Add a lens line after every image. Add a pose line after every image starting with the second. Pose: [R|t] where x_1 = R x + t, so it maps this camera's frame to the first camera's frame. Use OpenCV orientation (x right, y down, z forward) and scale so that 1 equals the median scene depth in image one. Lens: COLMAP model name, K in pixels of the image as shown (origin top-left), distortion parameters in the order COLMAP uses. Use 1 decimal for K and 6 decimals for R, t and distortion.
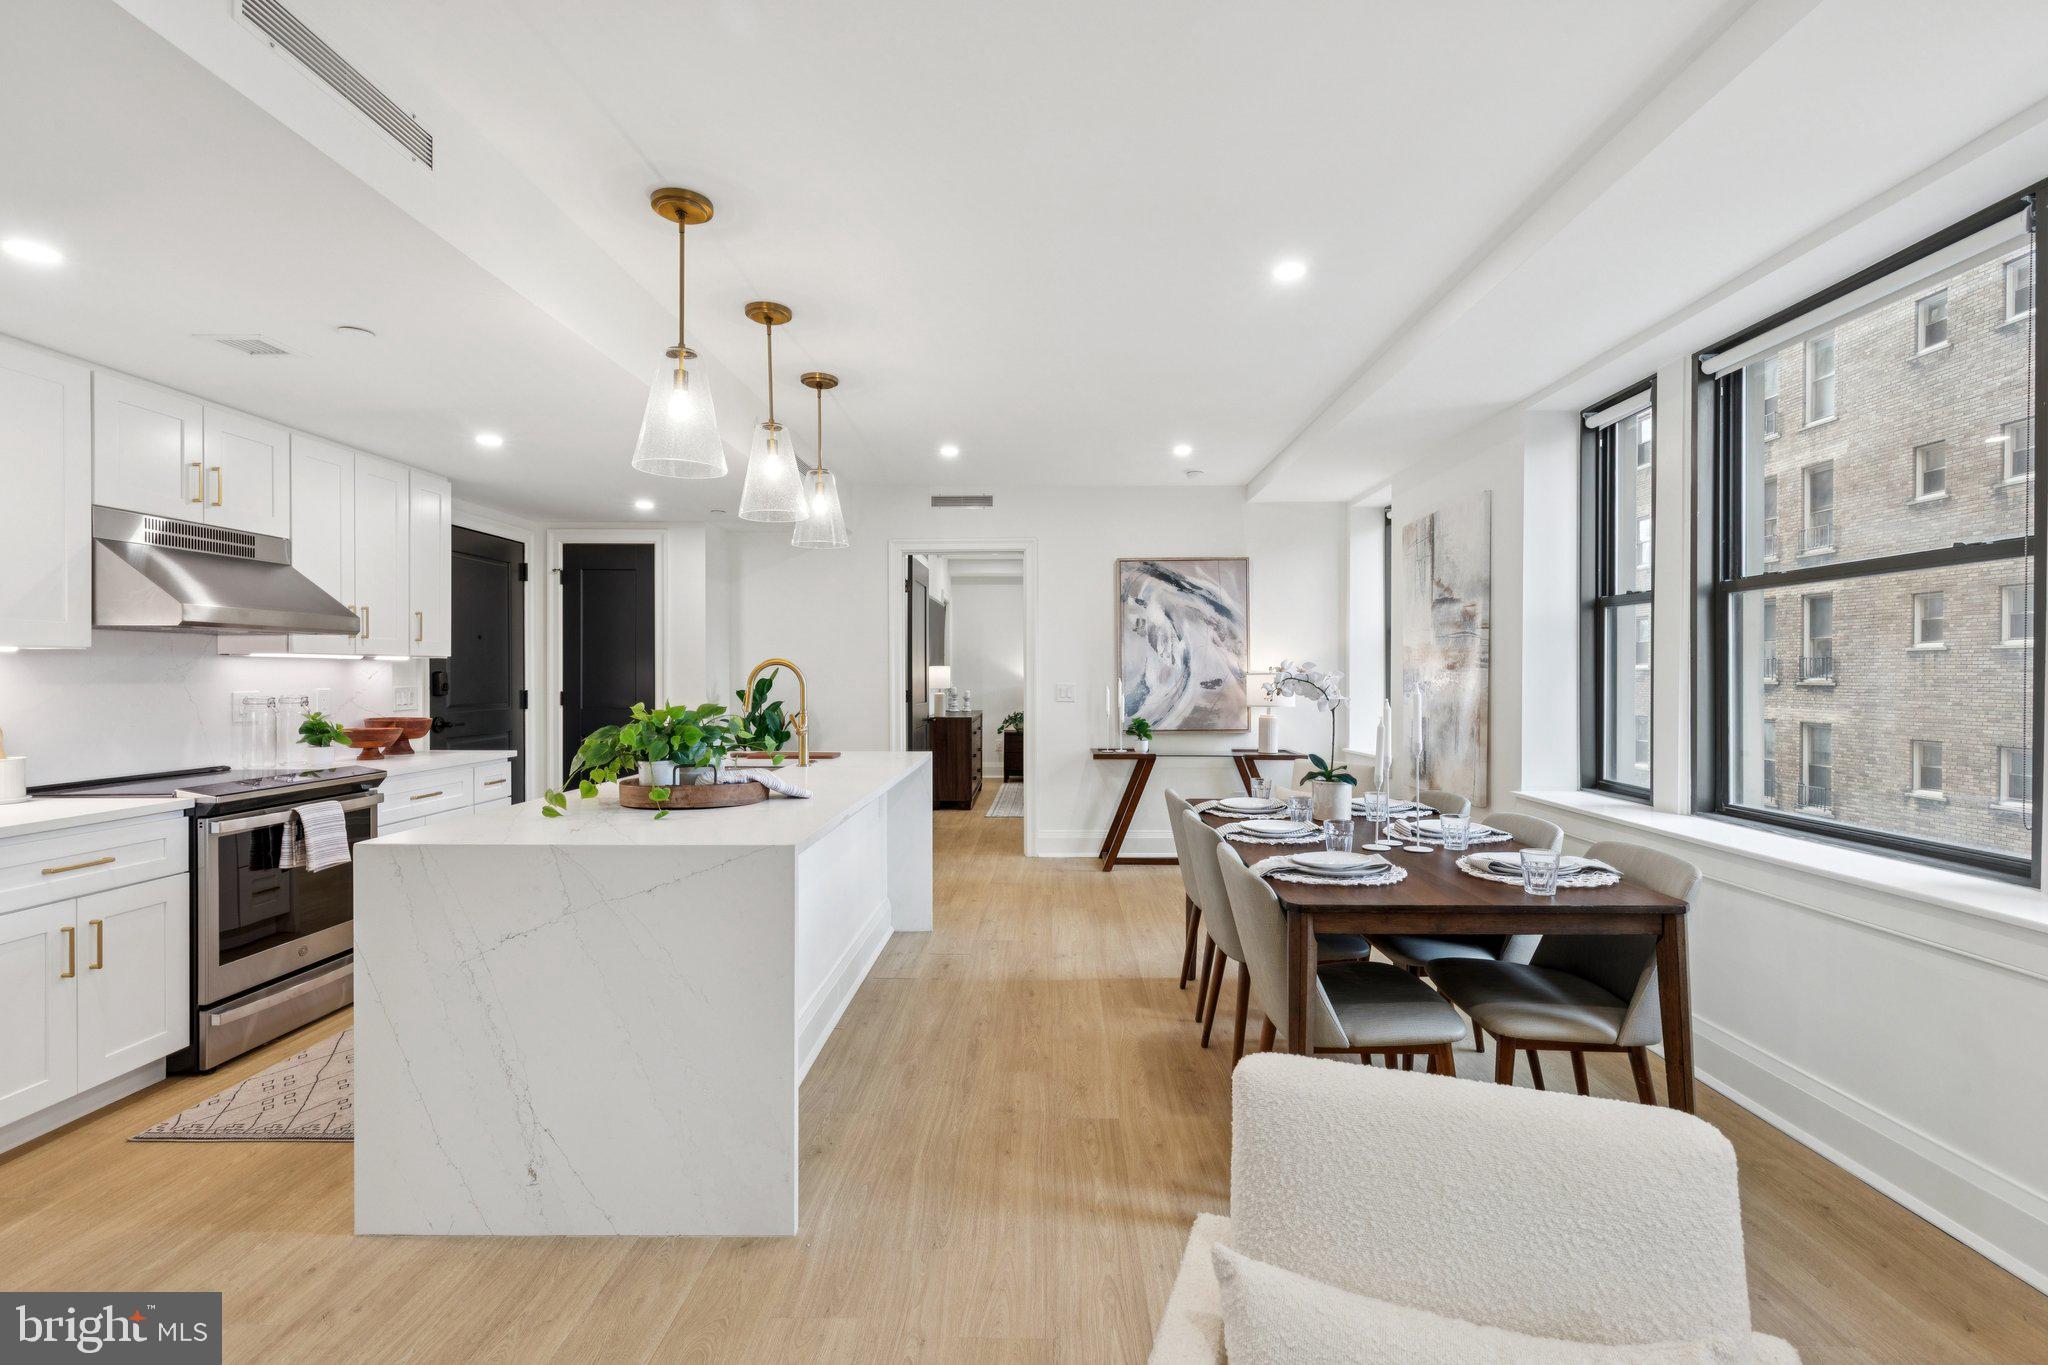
lens RADIAL K [[921.4, 0, 1030.8], [0, 921.4, 675.2], [0, 0, 1]] dist [0.008629, -0.000560]
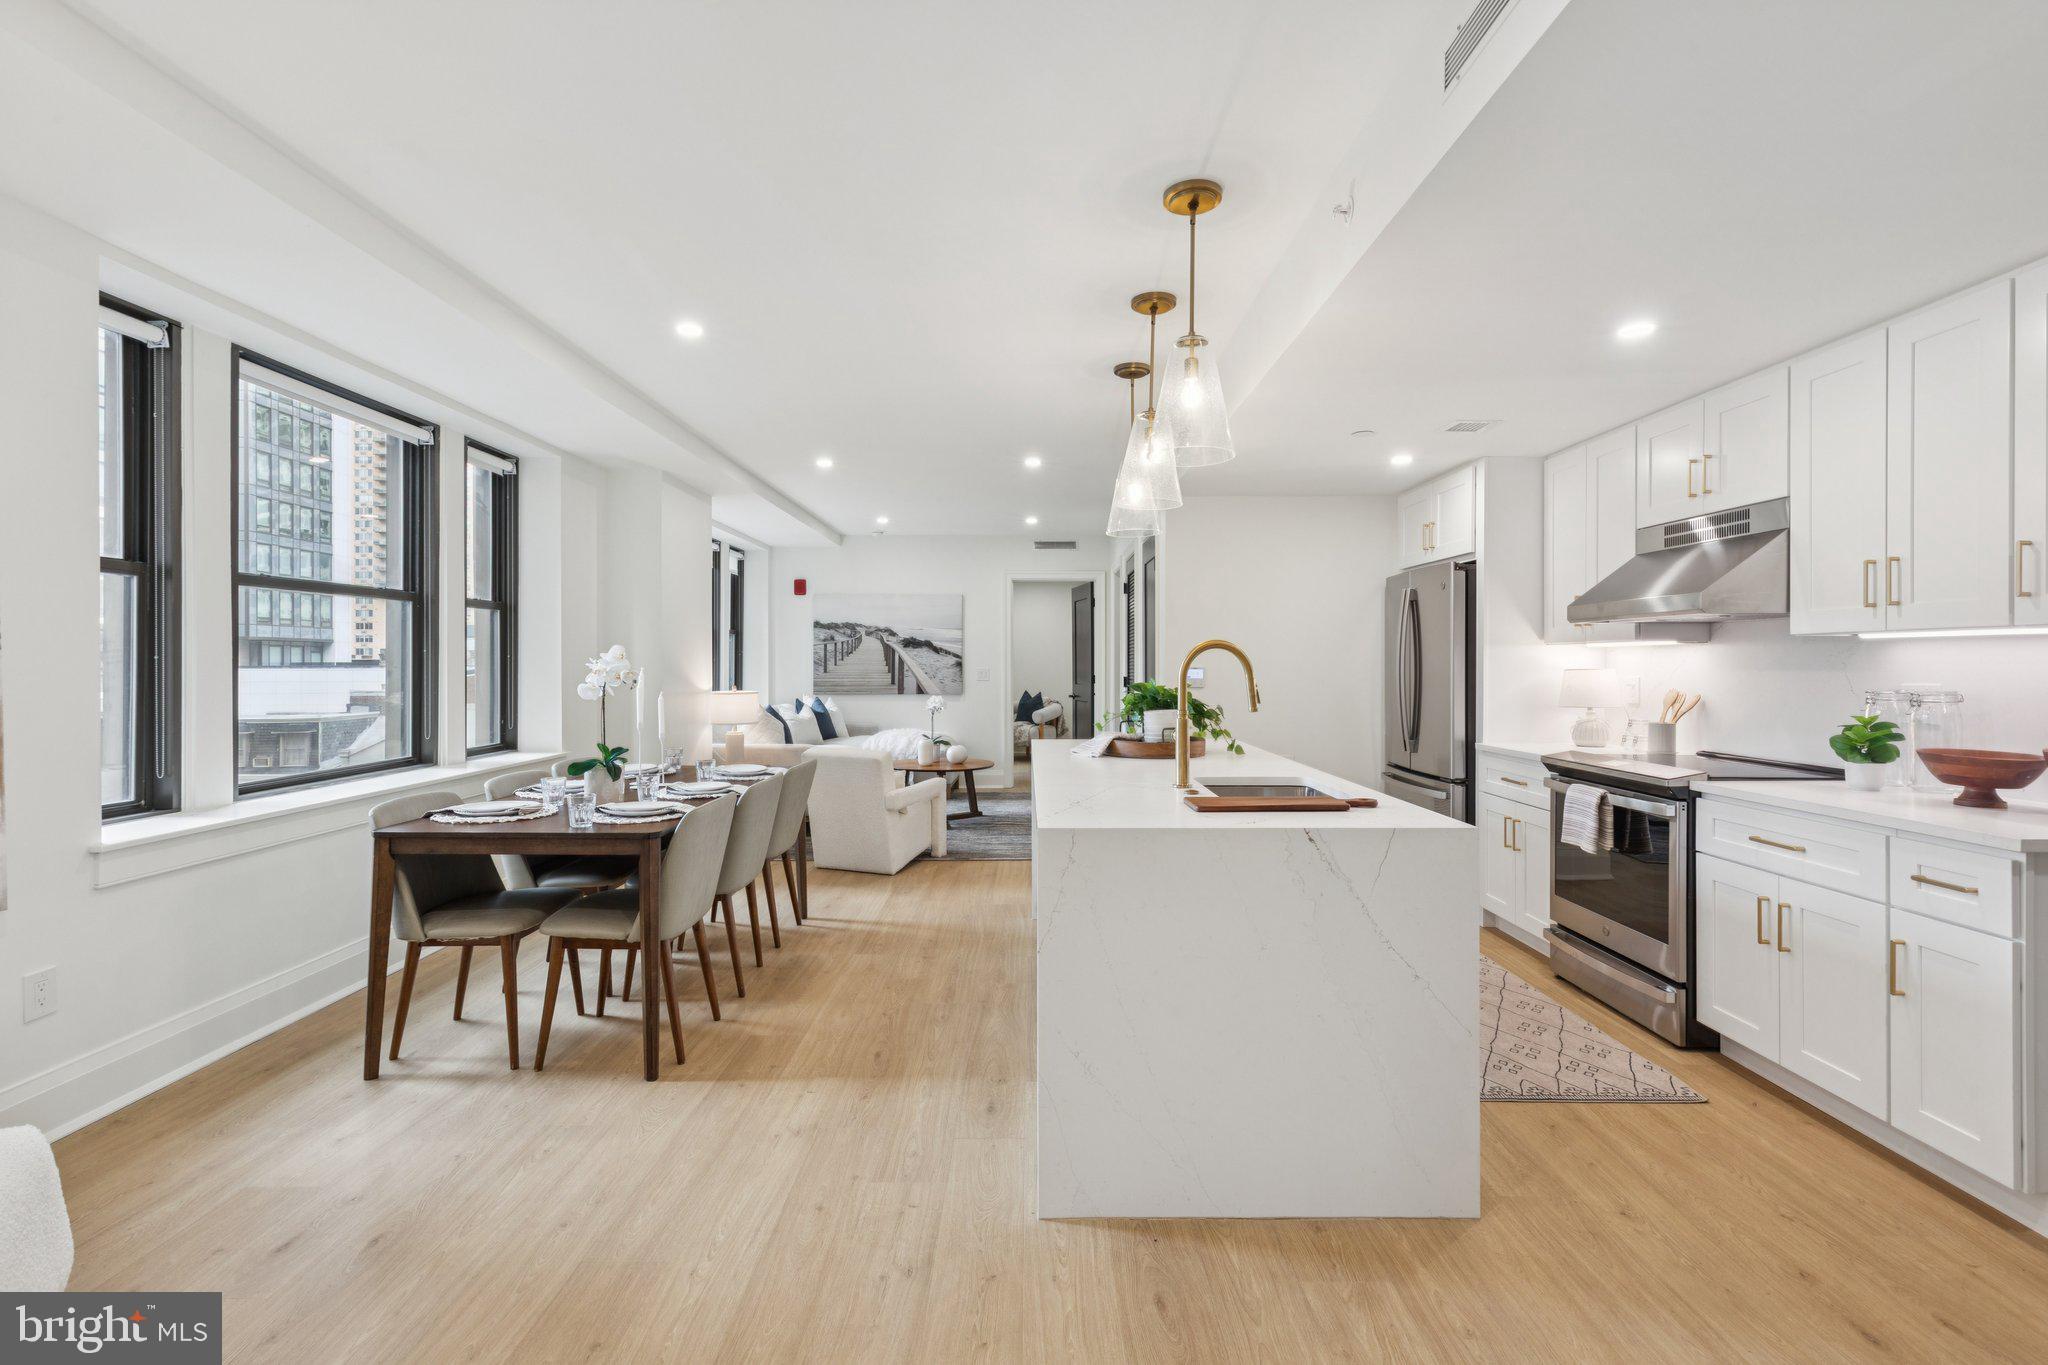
lens RADIAL K [[926.3, 0, 1022.9], [0, 926.3, 667.0], [0, 0, 1]] dist [0.008208, -0.000577]
pose [[-0.999904, 0.000274, -0.013866, -0.106152], [0.000179, 0.999976, 0.006888, -0.001263], [0.013867, 0.006885, -0.999880, 1.668584]]
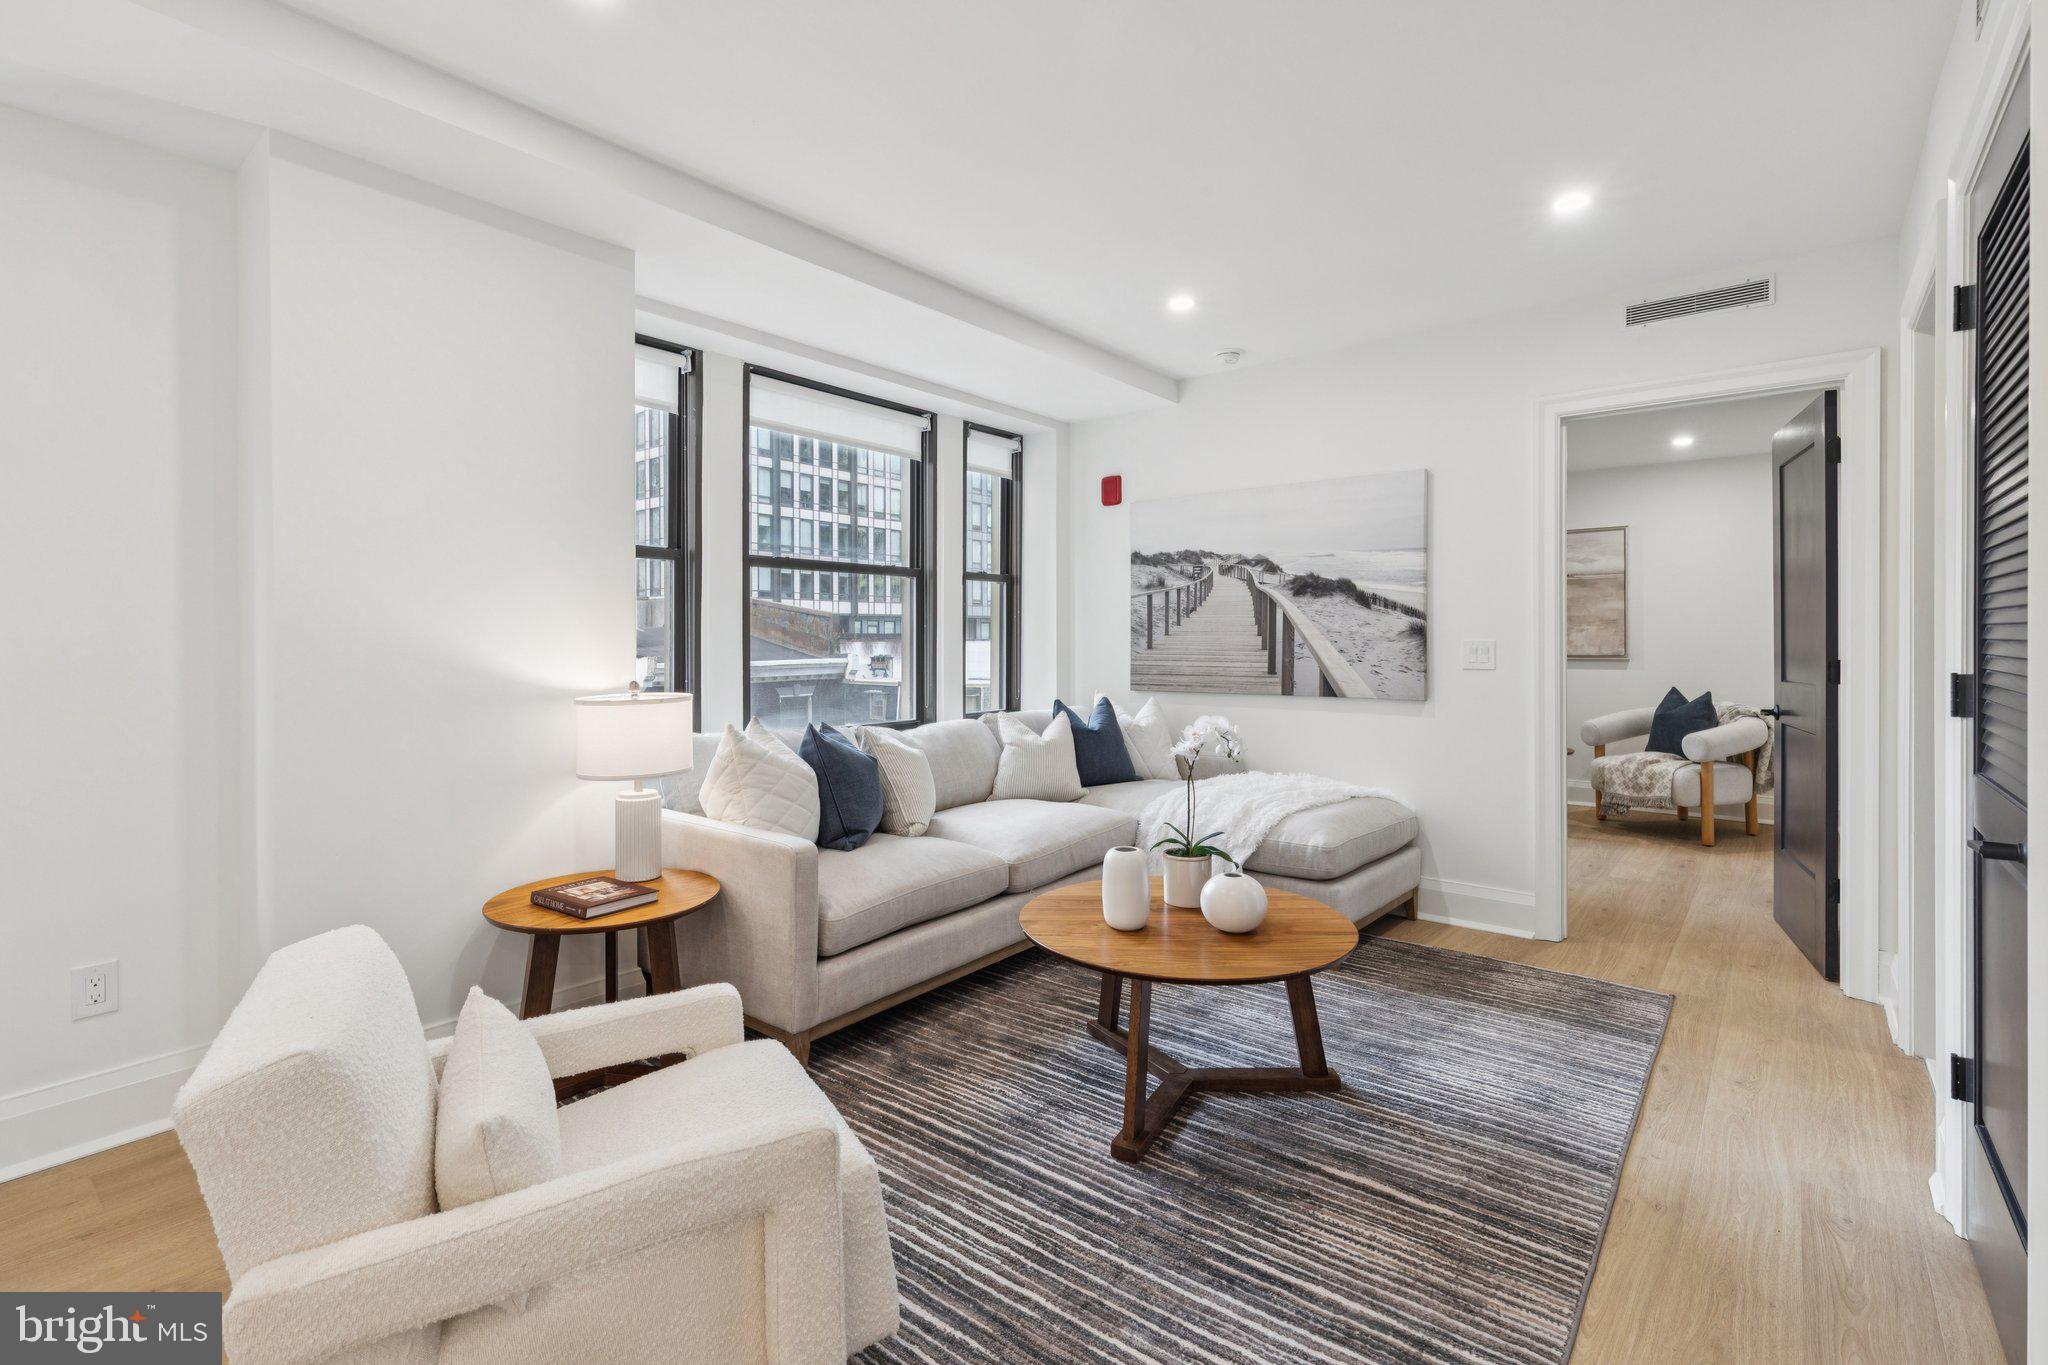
lens RADIAL K [[933.8, 0, 1021.7], [0, 933.8, 642.0], [0, 0, 1]] dist [0.009214, -0.000153]
pose [[-0.786620, -0.000233, 0.617438, -0.267363], [0.005242, 0.999961, 0.007055, 0.010007], [-0.617416, 0.008786, -0.786588, 0.397789]]
